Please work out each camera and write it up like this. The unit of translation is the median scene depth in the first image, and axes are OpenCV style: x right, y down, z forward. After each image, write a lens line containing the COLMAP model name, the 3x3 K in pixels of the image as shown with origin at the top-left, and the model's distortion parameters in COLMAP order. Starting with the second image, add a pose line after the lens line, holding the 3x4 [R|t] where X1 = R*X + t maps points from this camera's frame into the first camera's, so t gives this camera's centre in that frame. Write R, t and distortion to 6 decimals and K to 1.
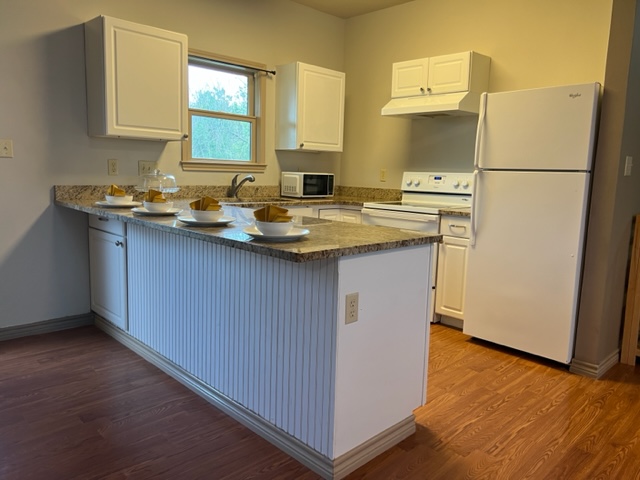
lens RADIAL K [[482.7, 0, 321.9], [0, 482.7, 239.8], [0, 0, 1]] dist [0.030667, -0.034605]
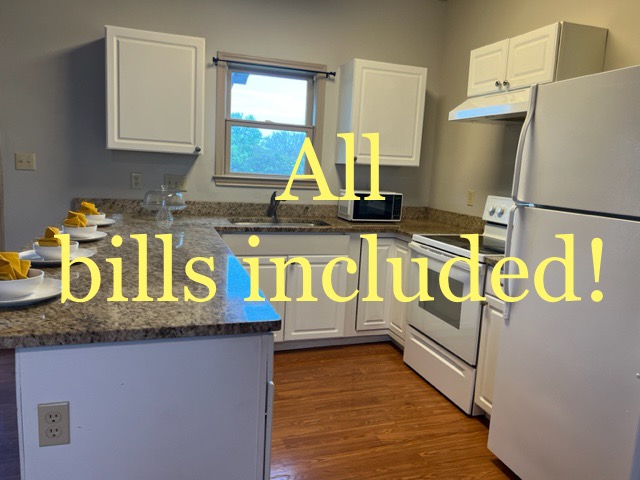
lens RADIAL K [[482.7, 0, 319.9], [0, 482.7, 235.6], [0, 0, 1]] dist [0.030667, -0.034605]
pose [[0.901235, 0.078472, -0.426167, 0.282166], [-0.086347, 0.996265, 0.000844, -0.062906], [0.424642, 0.036038, 0.904644, 0.240670]]
